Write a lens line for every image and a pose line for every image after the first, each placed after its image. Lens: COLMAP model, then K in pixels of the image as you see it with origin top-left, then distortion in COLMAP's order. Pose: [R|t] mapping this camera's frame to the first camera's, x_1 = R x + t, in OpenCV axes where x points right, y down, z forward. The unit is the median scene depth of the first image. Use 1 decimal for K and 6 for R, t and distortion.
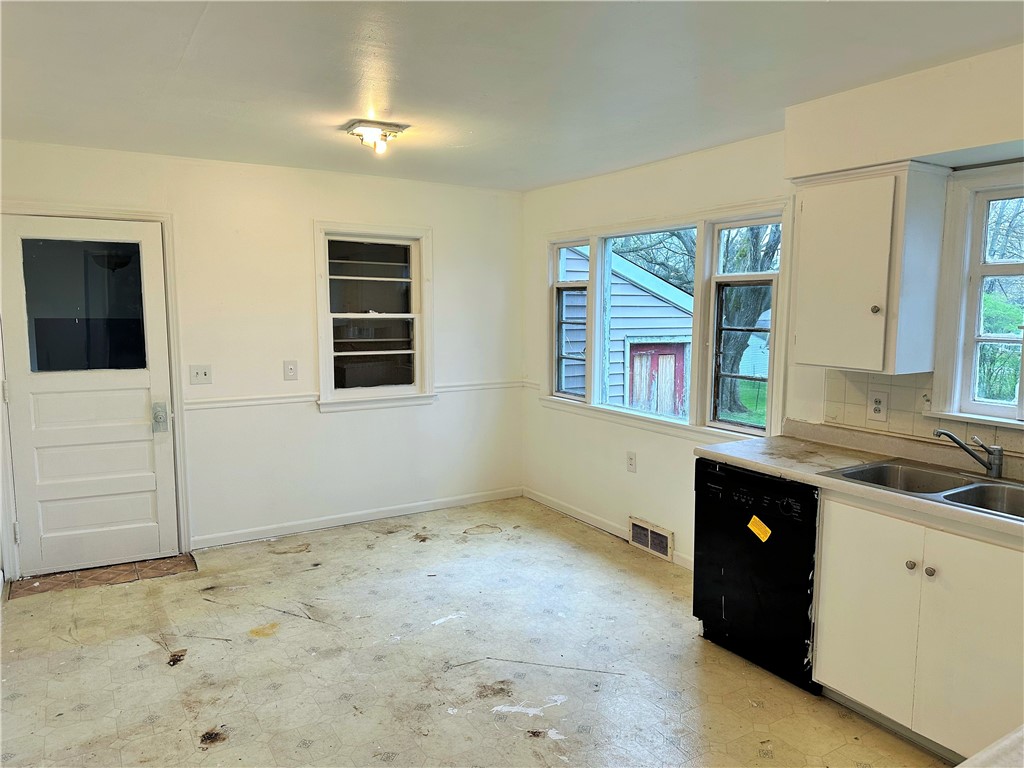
lens RADIAL K [[713.8, 0, 516.7], [0, 713.8, 380.7], [0, 0, 1]] dist [0.035274, -0.001461]
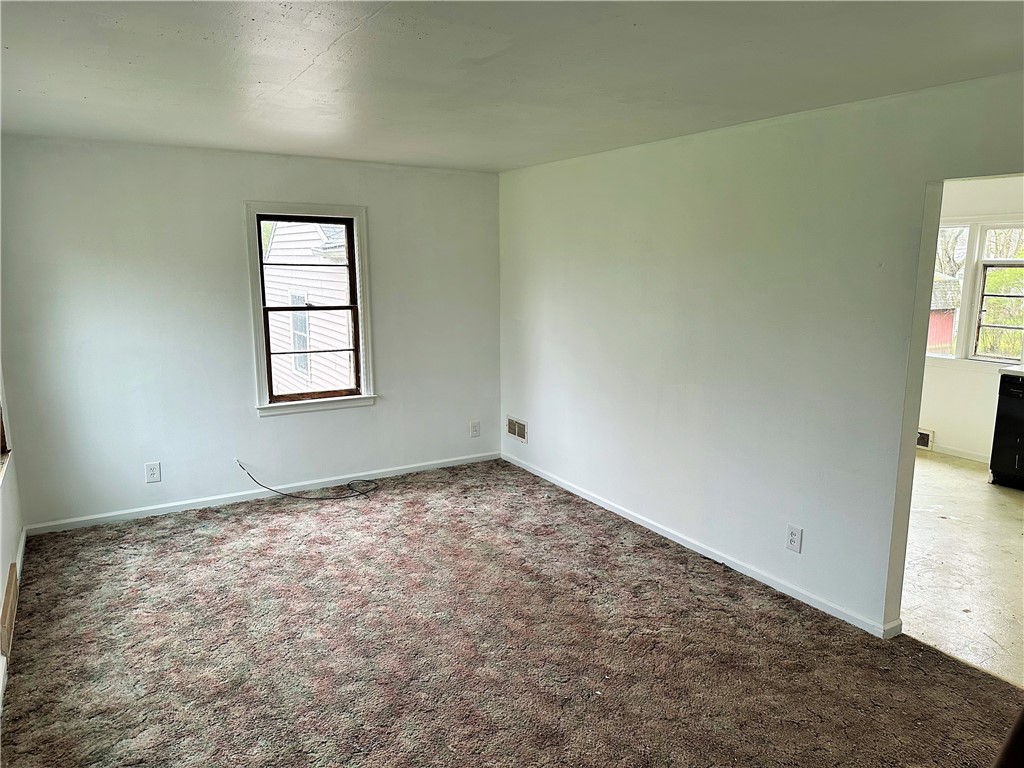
lens RADIAL K [[719.9, 0, 512.0], [0, 719.9, 384.0], [0, 0, 1]] dist [-0.008003, -0.003337]
pose [[0.999904, 0.002689, -0.013583, -0.900776], [-0.001856, 0.998137, 0.060978, 0.032097], [0.013721, -0.060947, 0.998047, -0.709775]]
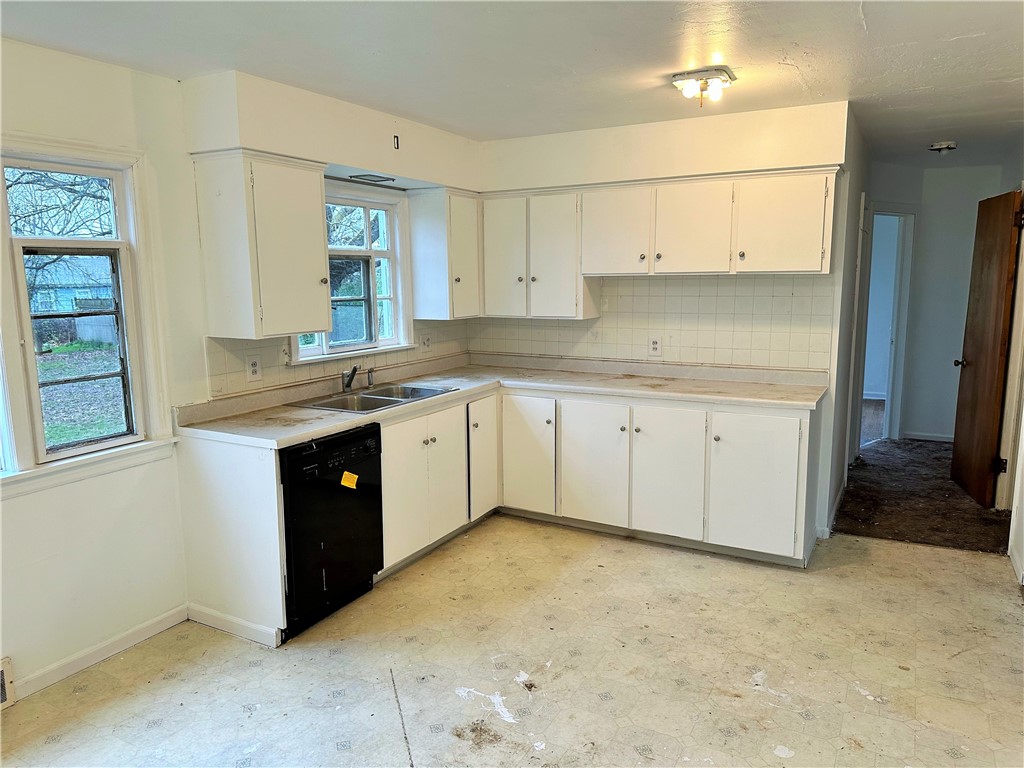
lens RADIAL K [[713.8, 0, 516.7], [0, 713.8, 380.7], [0, 0, 1]] dist [0.035274, -0.001461]
pose [[-0.482255, -0.131048, 0.866173, -0.692954], [0.106842, 0.972568, 0.206631, -0.137974], [-0.869491, 0.192192, -0.455024, 1.197605]]
